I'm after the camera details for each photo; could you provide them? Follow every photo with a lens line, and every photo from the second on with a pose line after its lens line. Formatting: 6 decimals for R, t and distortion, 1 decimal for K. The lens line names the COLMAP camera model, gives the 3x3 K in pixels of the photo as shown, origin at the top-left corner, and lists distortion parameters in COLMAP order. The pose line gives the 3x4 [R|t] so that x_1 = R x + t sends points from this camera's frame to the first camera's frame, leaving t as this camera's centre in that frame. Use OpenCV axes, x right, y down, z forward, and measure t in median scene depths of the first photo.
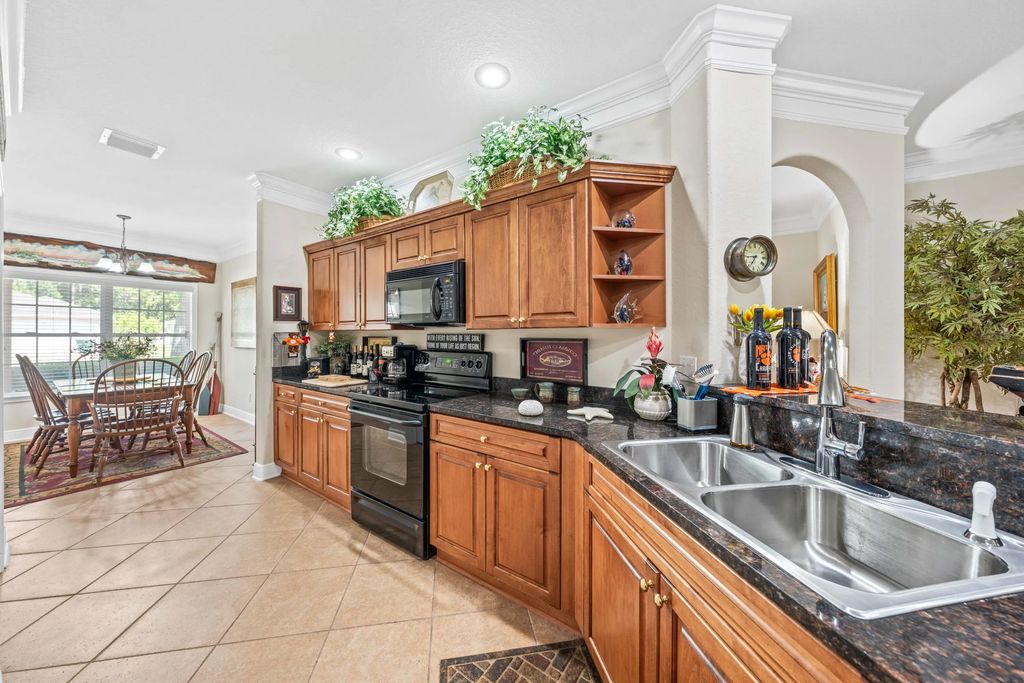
lens RADIAL K [[349.9, 0, 514.3], [0, 349.9, 334.5], [0, 0, 1]] dist [-0.000403, 0.000098]
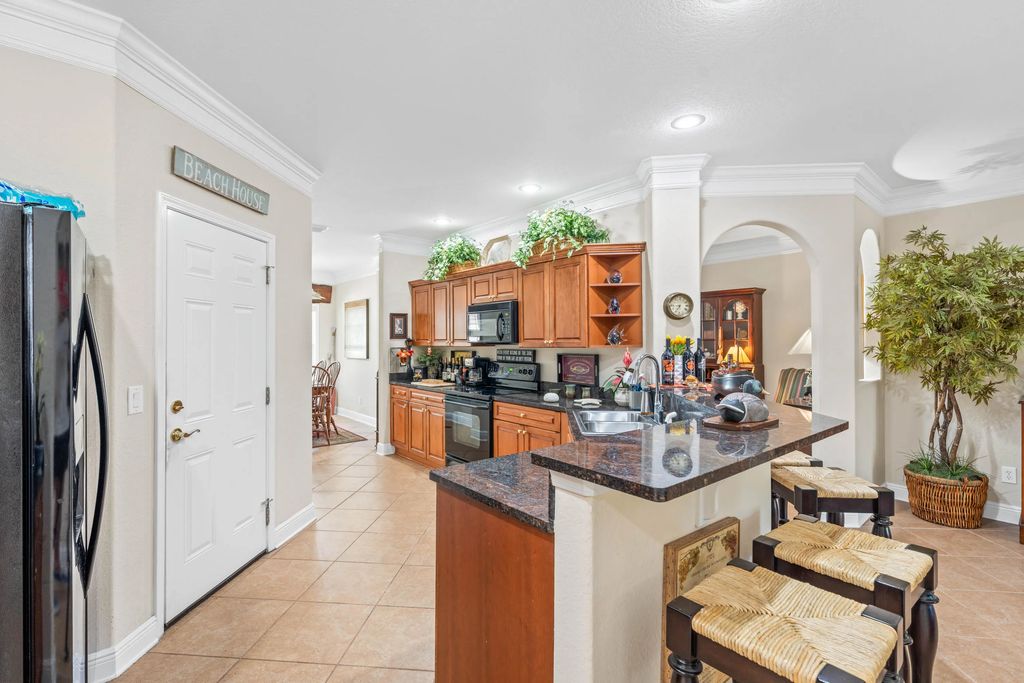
lens RADIAL K [[465.4, 0, 512.0], [0, 465.4, 341.5], [0, 0, 1]] dist [0.004896, 0.000181]
pose [[0.965560, -0.003021, -0.260162, 0.284068], [0.002963, 0.999995, -0.000614, -0.032089], [0.260163, -0.000178, 0.965565, -0.738281]]
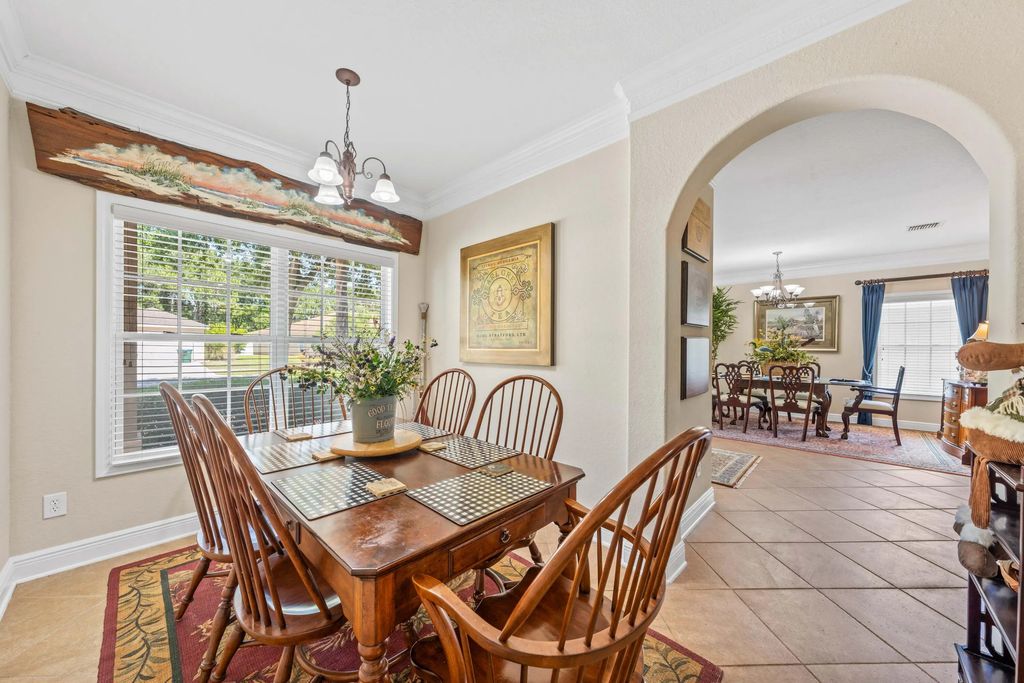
lens RADIAL K [[363.7, 0, 510.4], [0, 363.7, 348.1], [0, 0, 1]] dist [-0.000225, -0.000155]
pose [[0.989816, 0.003861, -0.142300, -1.314425], [-0.003509, 0.999990, 0.002724, 0.022171], [0.142309, -0.002197, 0.989820, 0.876257]]
